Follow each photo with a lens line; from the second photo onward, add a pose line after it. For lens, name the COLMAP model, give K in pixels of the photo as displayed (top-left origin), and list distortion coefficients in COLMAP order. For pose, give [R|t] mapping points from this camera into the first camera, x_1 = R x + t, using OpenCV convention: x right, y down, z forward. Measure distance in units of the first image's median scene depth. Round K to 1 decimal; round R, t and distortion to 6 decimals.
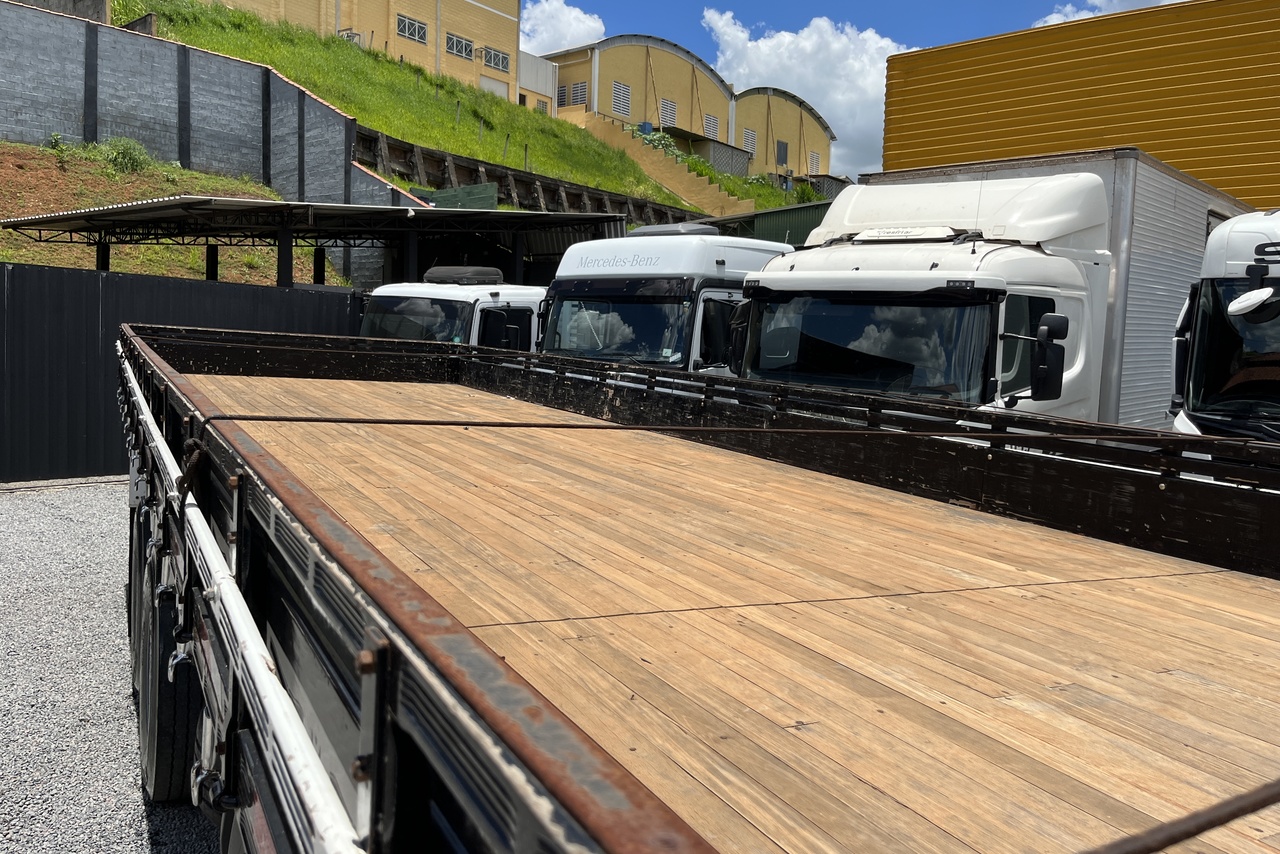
lens RADIAL K [[977.8, 0, 633.0], [0, 977.8, 428.2], [0, 0, 1]] dist [0.022708, -0.005494]
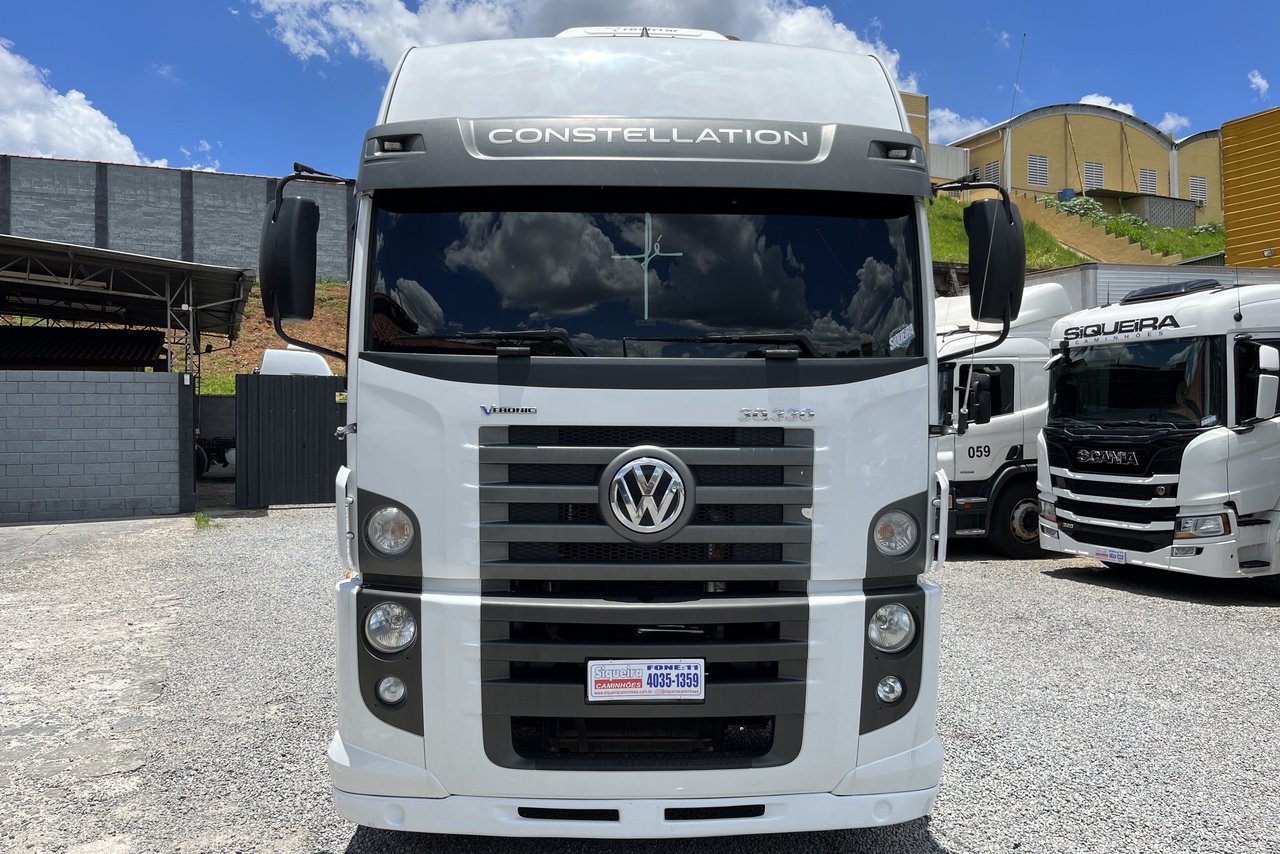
lens RADIAL K [[977.8, 0, 633.0], [0, 977.8, 428.2], [0, 0, 1]] dist [0.022708, -0.005494]
pose [[0.893744, -0.040571, -0.446738, 0.093351], [0.004327, 0.996635, -0.081853, 0.017152], [0.448556, 0.071223, 0.890912, -0.118270]]
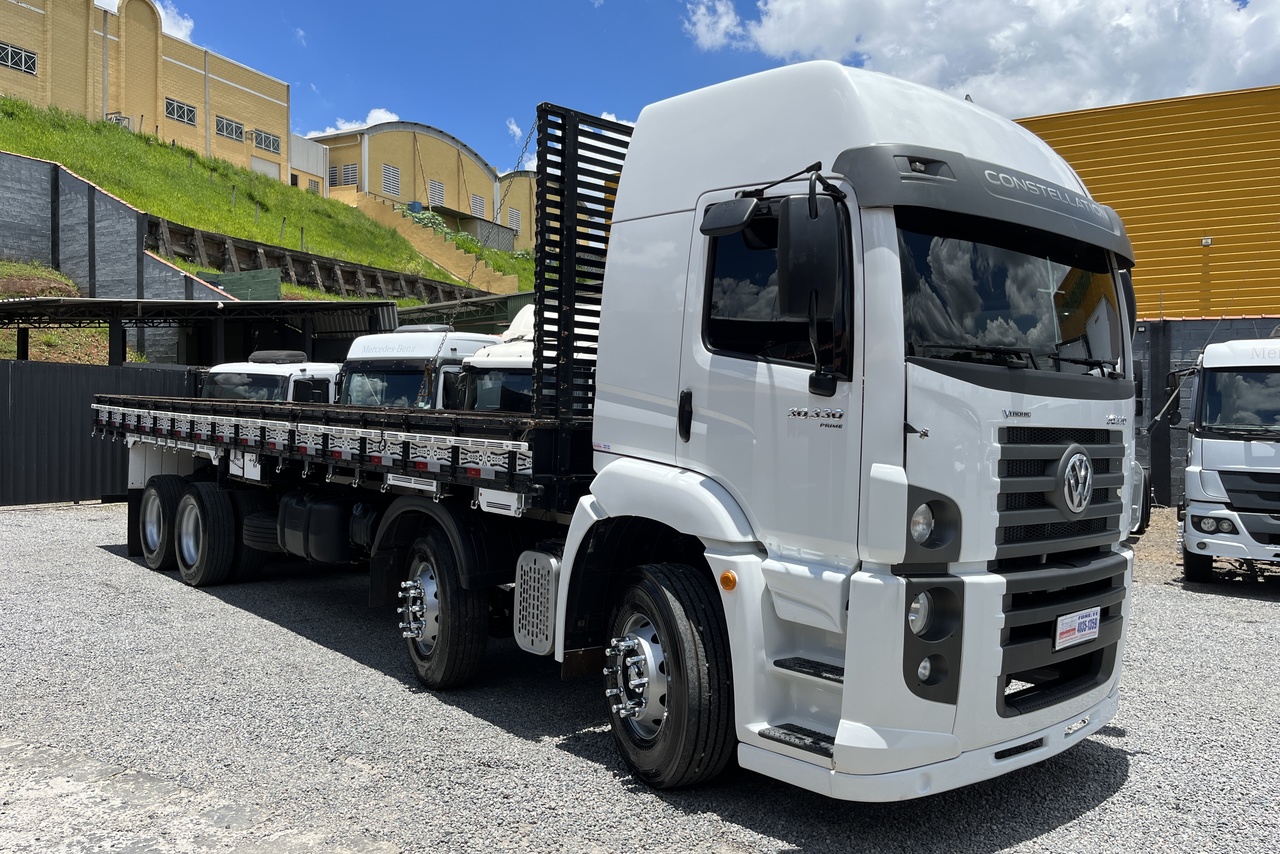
lens RADIAL K [[977.8, 0, 633.0], [0, 977.8, 428.2], [0, 0, 1]] dist [0.022708, -0.005494]
pose [[0.975163, -0.031627, 0.219219, 0.003926], [0.045494, 0.997251, -0.058495, 0.014675], [-0.216767, 0.067015, 0.973921, -0.133514]]
